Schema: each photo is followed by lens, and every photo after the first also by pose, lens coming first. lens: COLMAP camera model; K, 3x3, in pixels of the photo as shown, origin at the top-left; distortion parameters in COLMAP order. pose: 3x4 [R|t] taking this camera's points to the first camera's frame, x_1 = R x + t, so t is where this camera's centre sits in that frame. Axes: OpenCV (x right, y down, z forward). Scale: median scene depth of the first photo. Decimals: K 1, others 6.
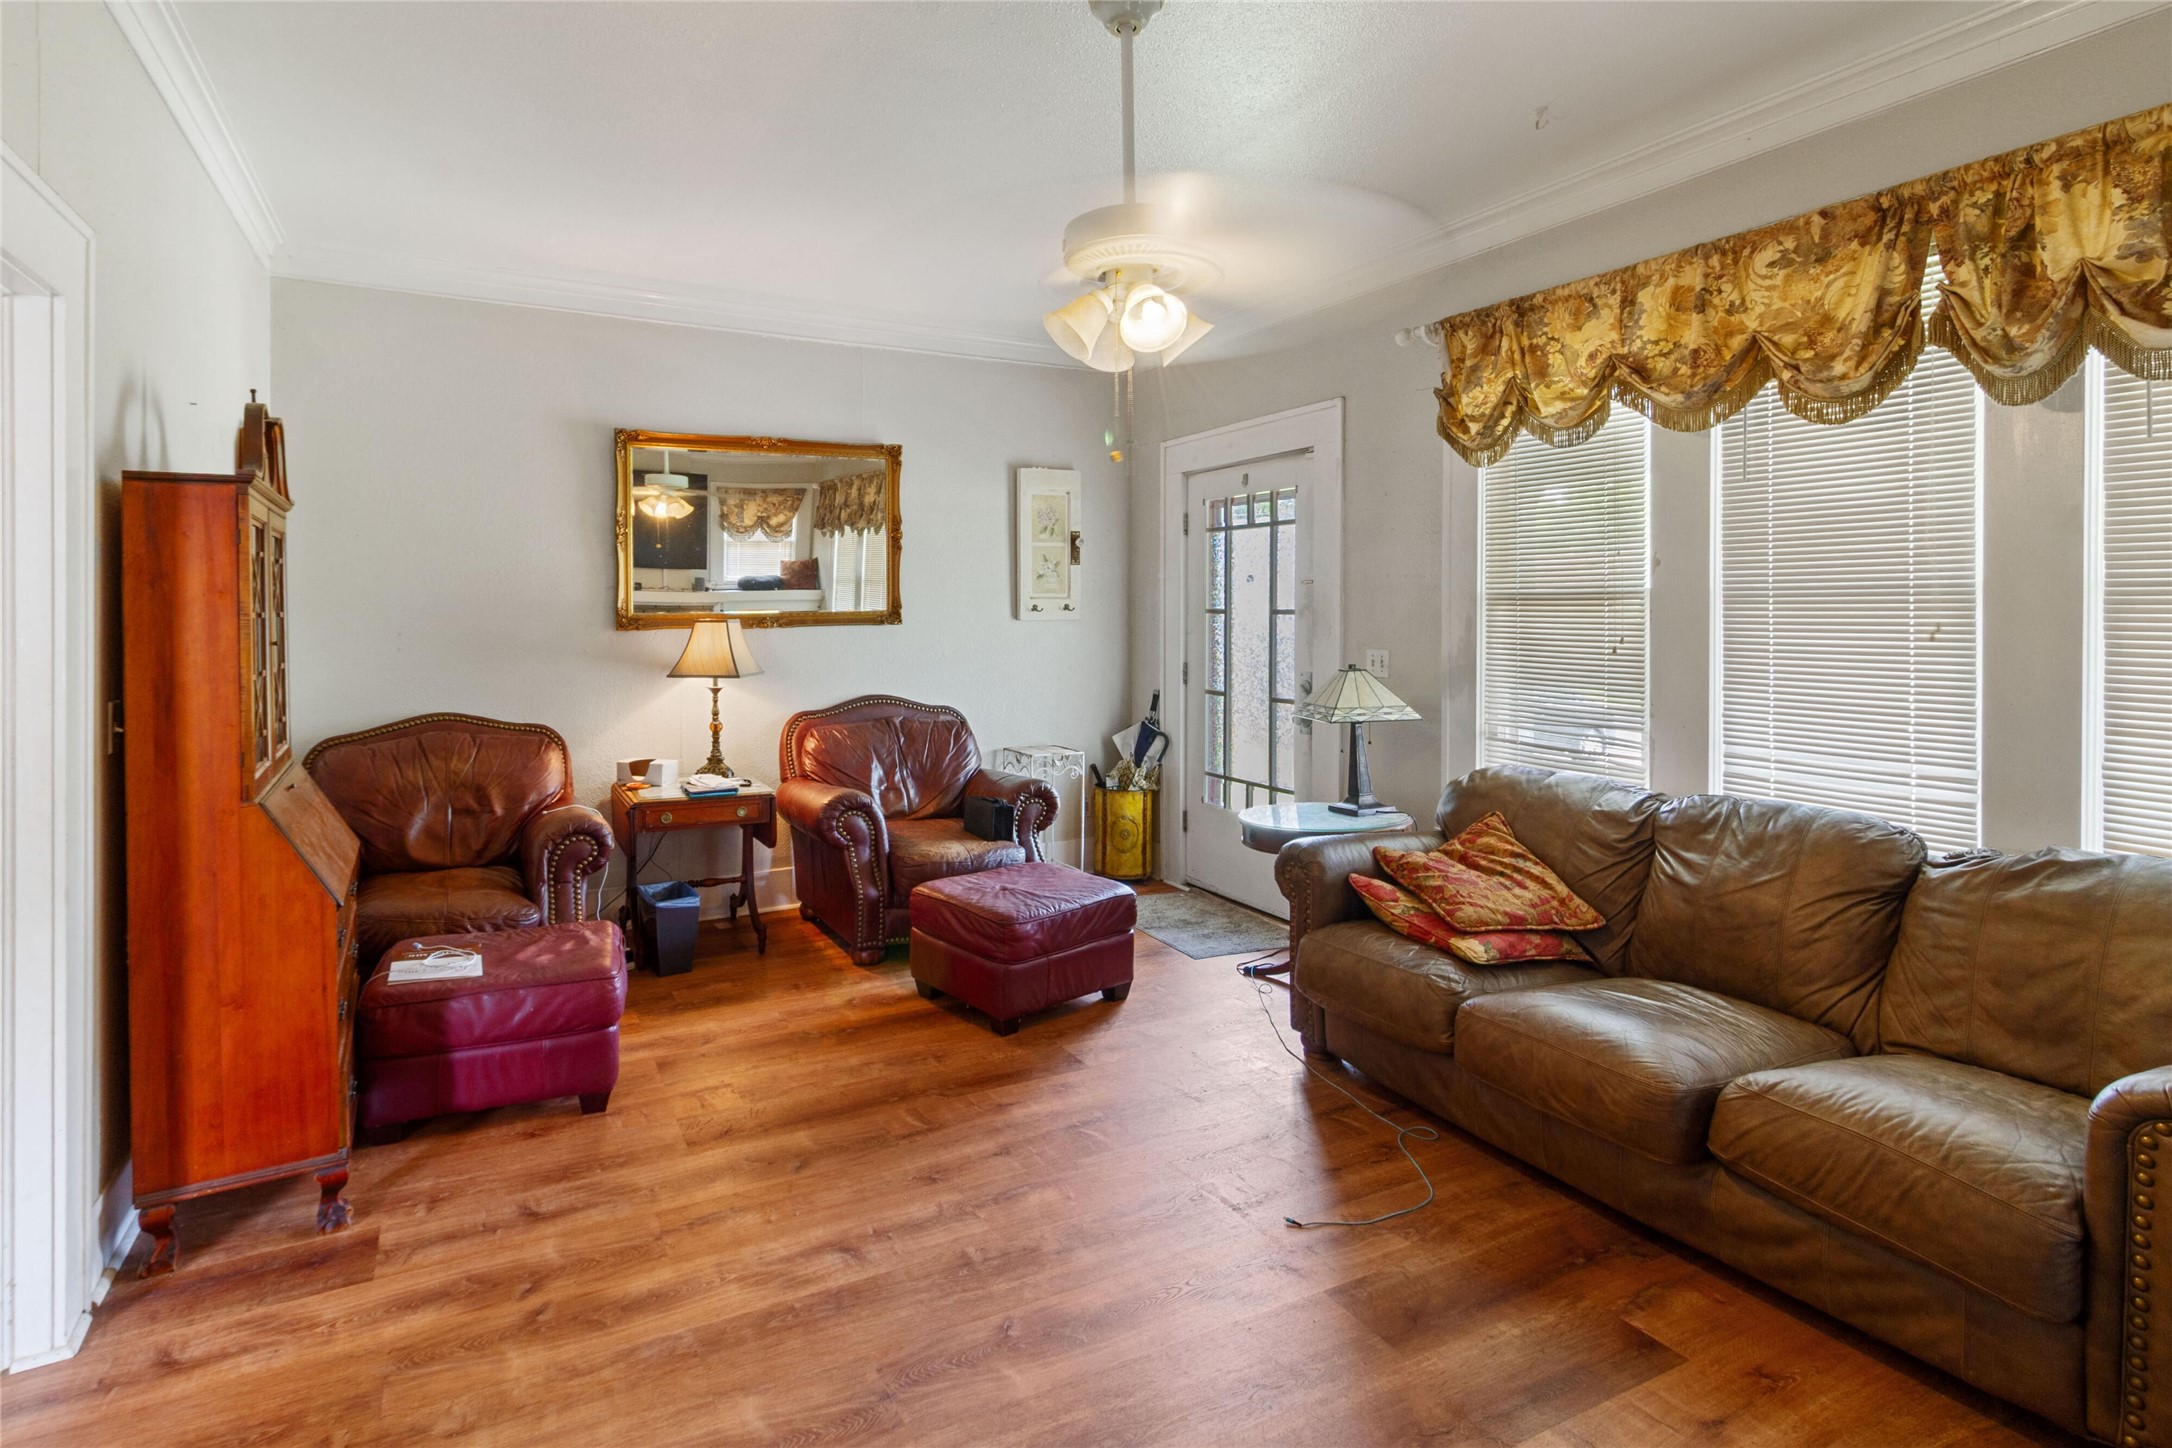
lens RADIAL K [[1032.9, 0, 967.5], [0, 1032.9, 618.3], [0, 0, 1]] dist [-0.005287, -0.000380]
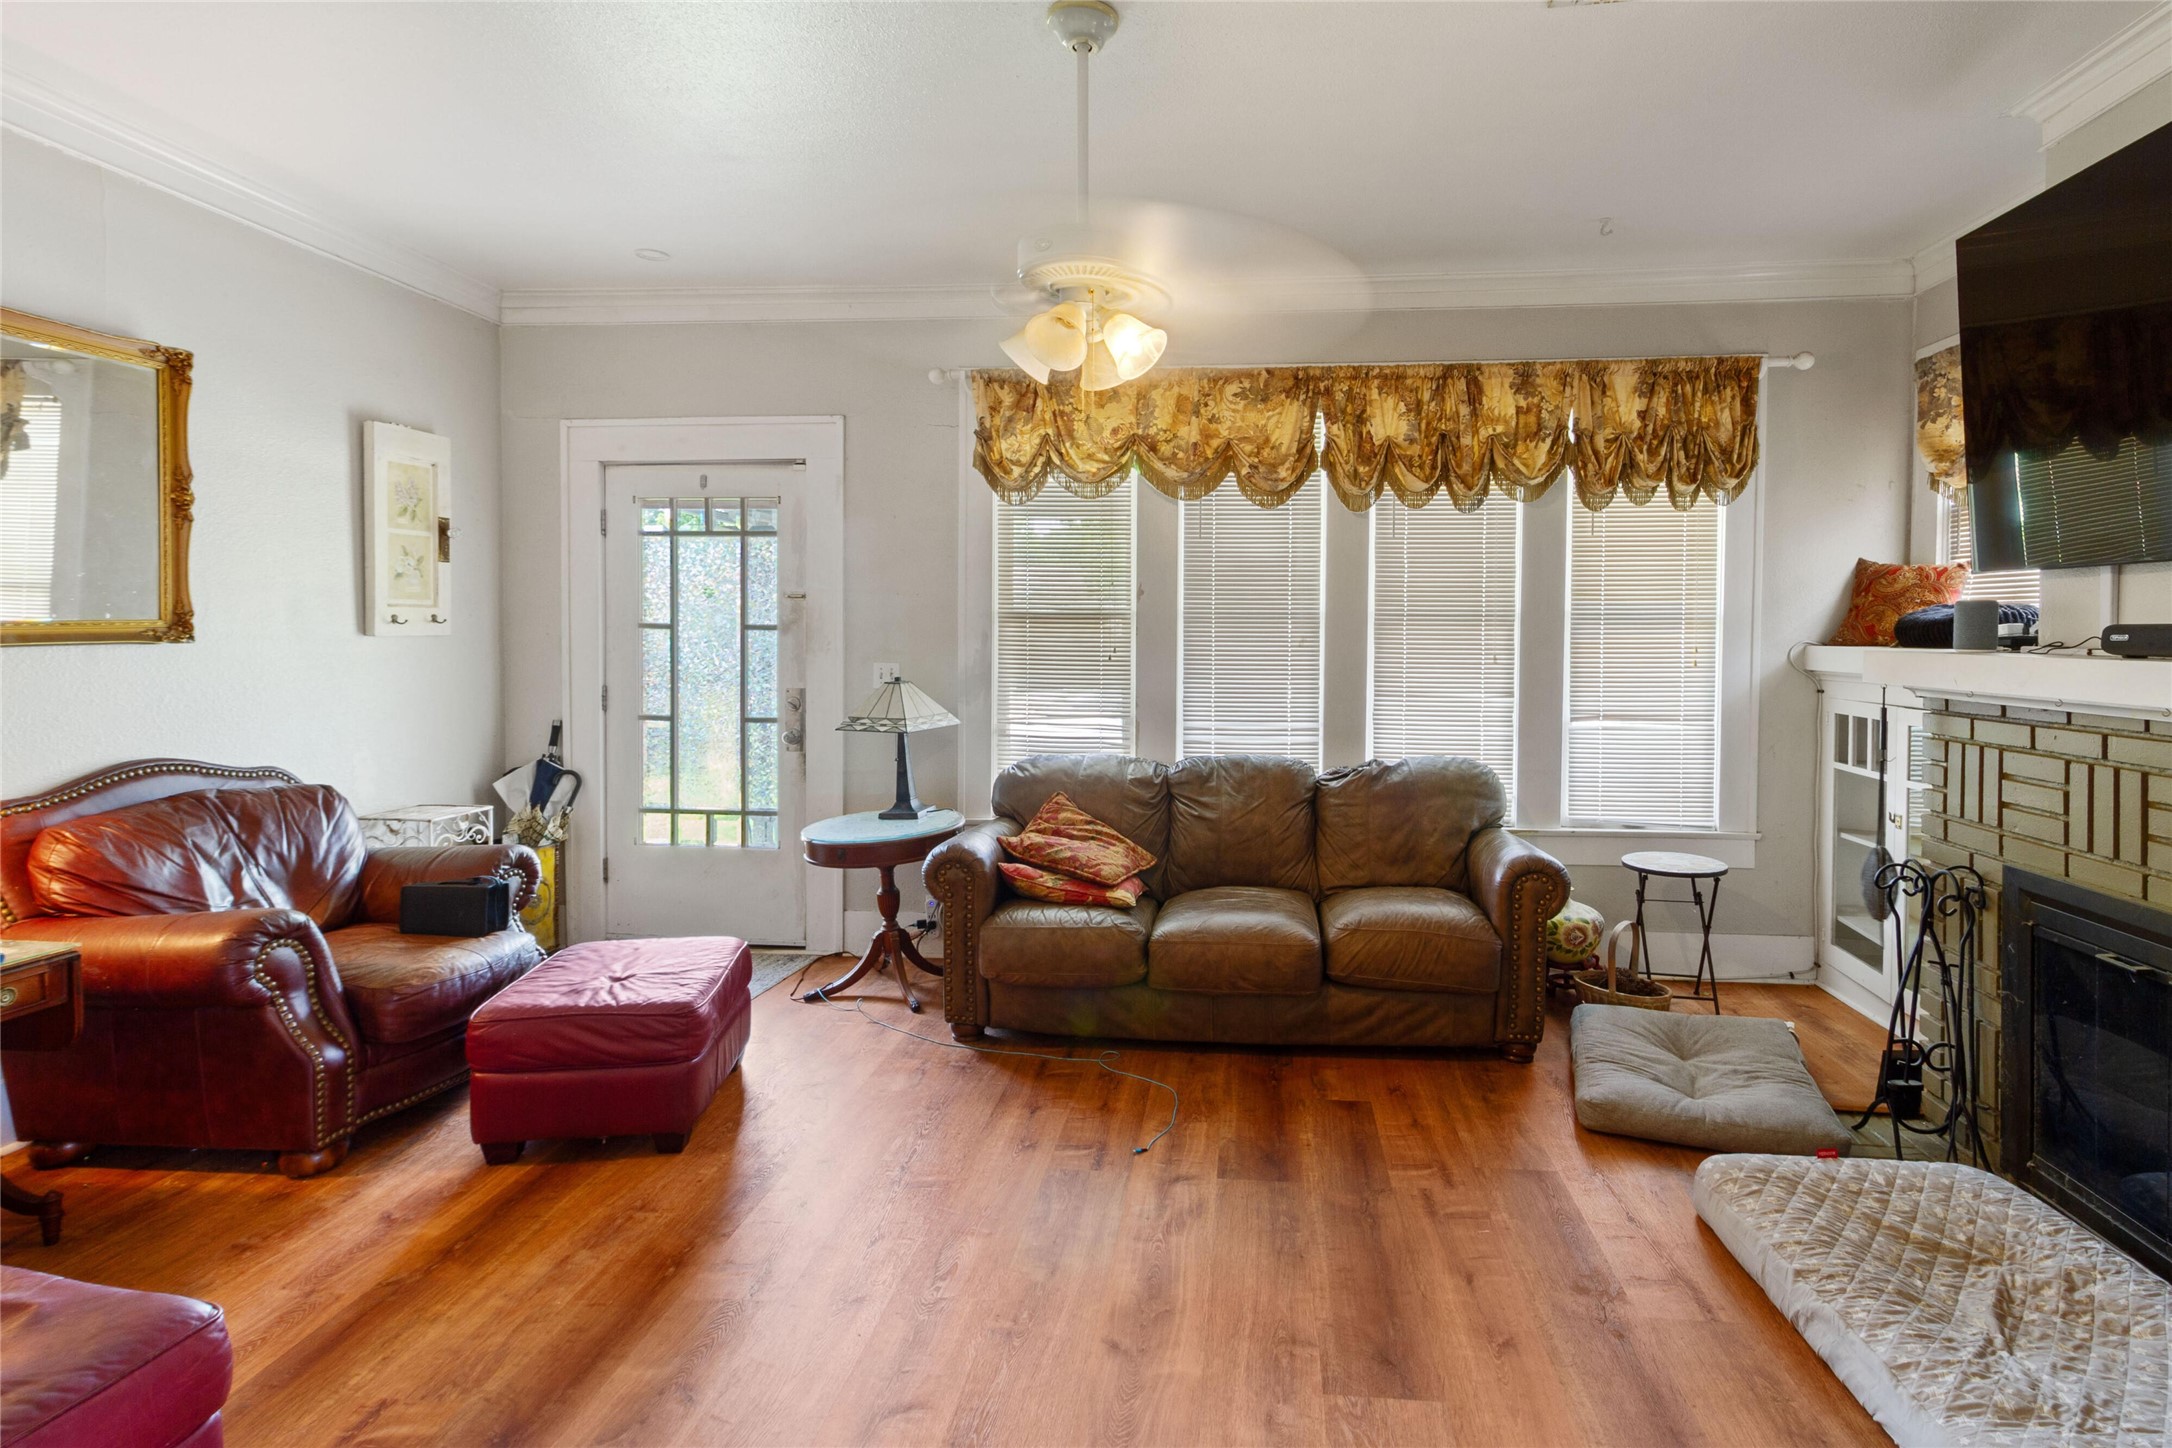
lens RADIAL K [[1029.7, 0, 1161.5], [0, 1029.7, 658.2], [0, 0, 1]] dist [-0.001571, -0.000311]
pose [[0.502472, -0.019241, 0.864380, -0.487327], [0.000300, 0.999756, 0.022080, 0.002947], [-0.864594, -0.010835, 0.502355, 0.292972]]
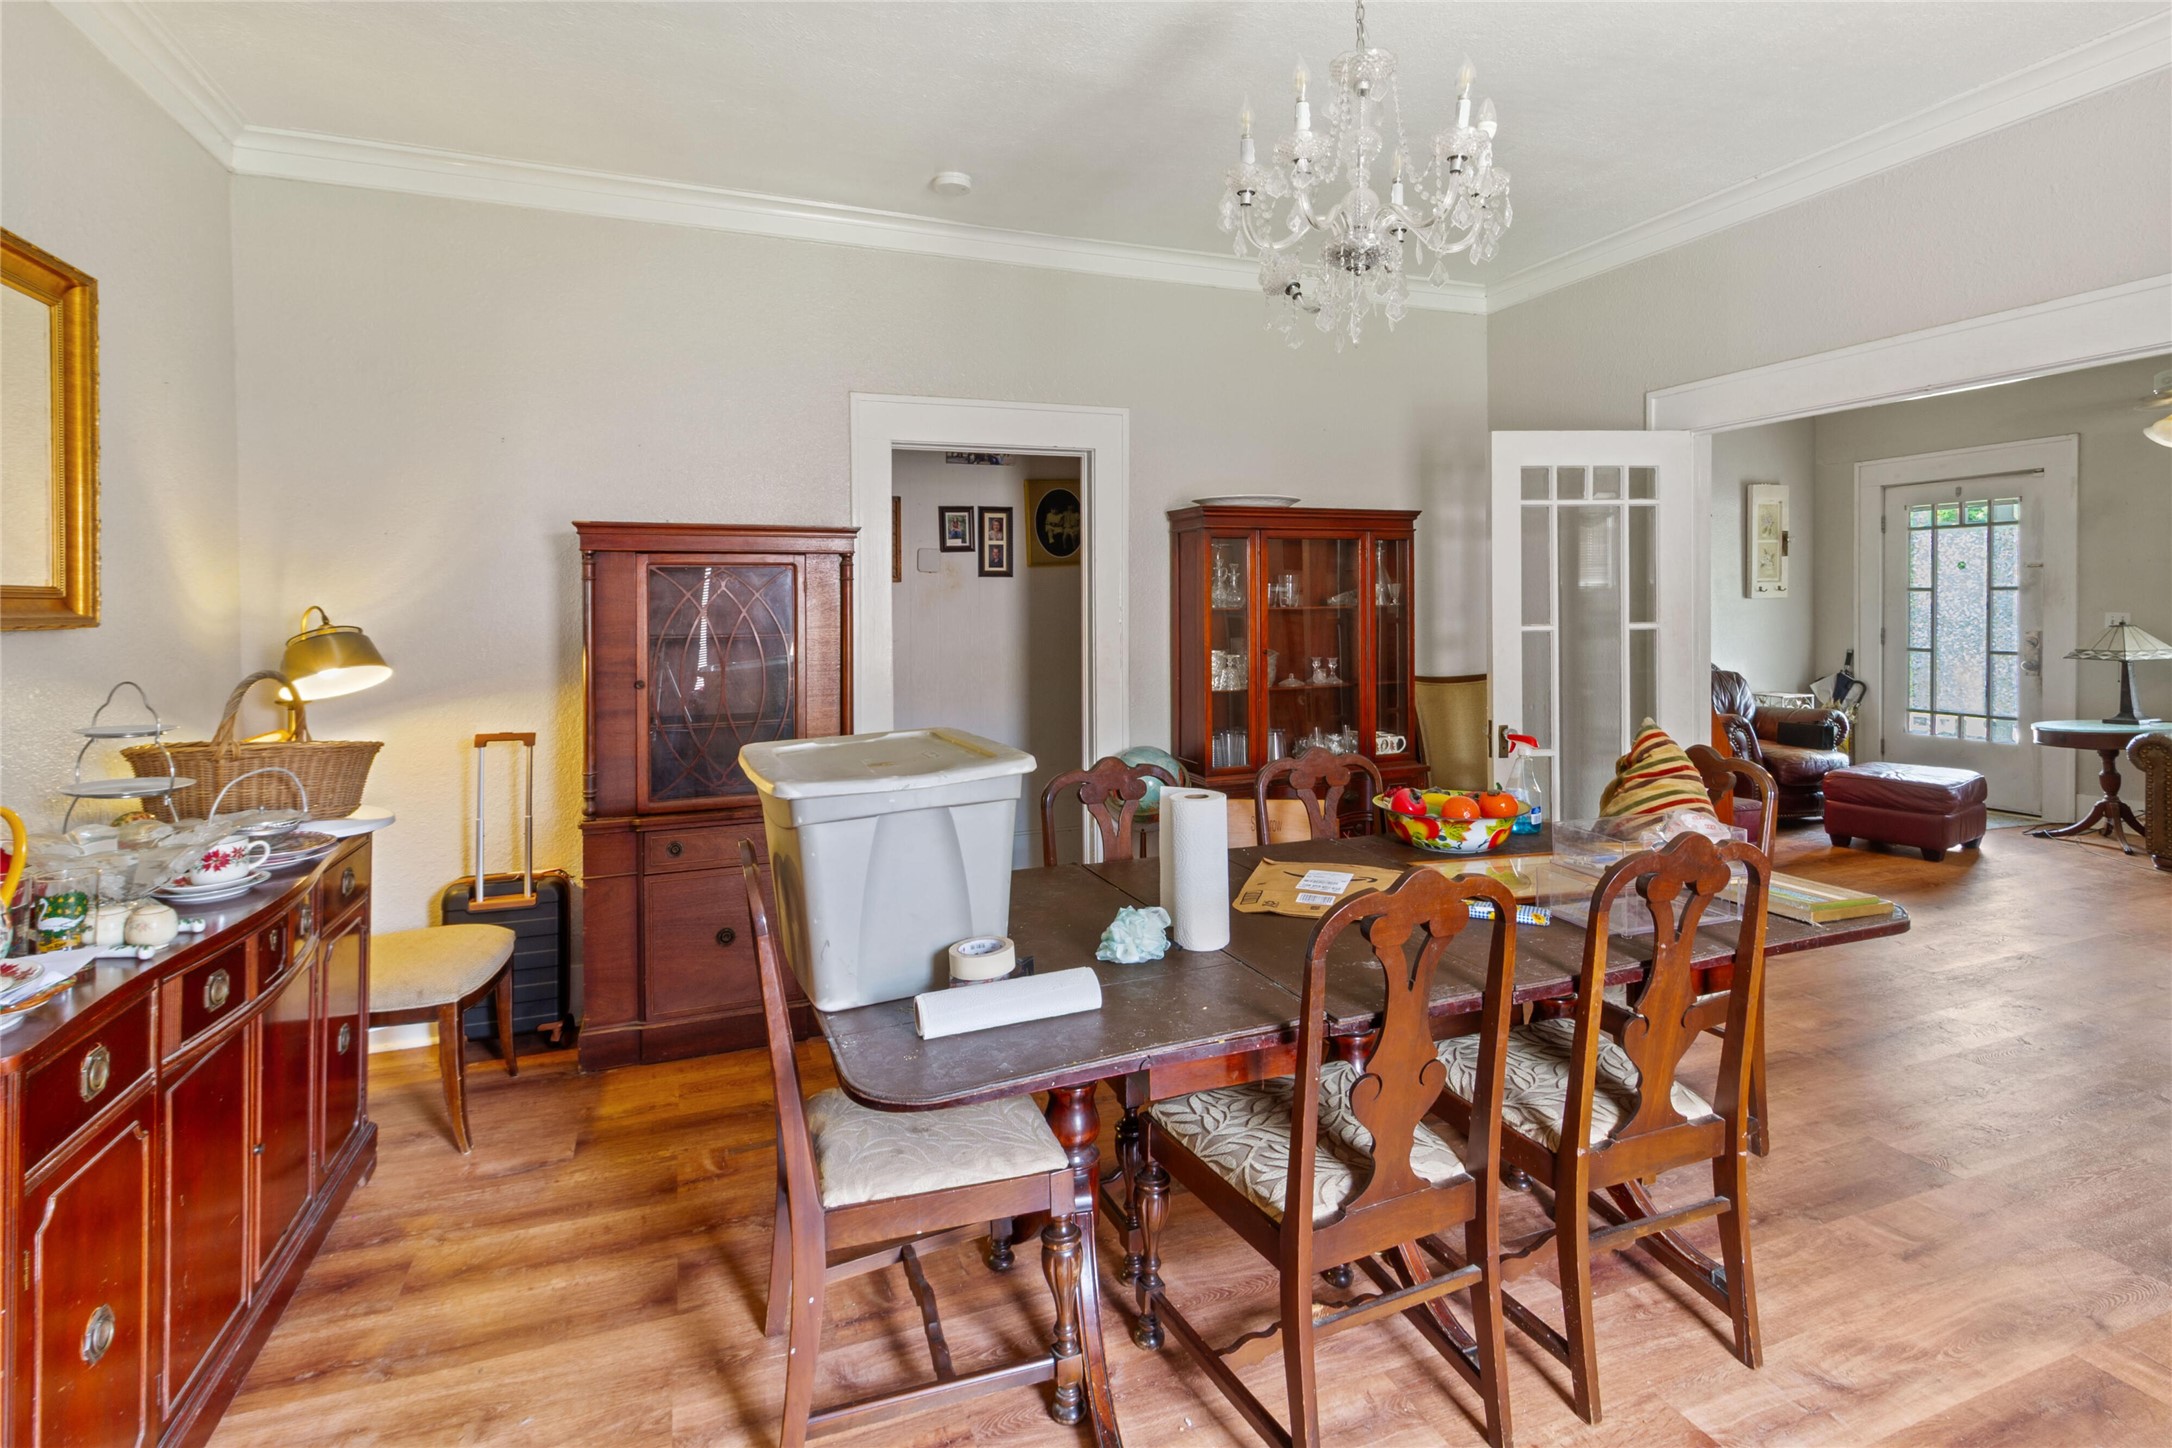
lens RADIAL K [[1029.7, 0, 1119.7], [0, 1029.7, 629.6], [0, 0, 1]] dist [-0.001571, -0.000311]
pose [[0.998028, -0.014043, -0.061182, -1.158642], [0.015049, 0.999759, 0.016011, 0.014537], [0.060942, -0.016900, 0.997998, -0.651750]]
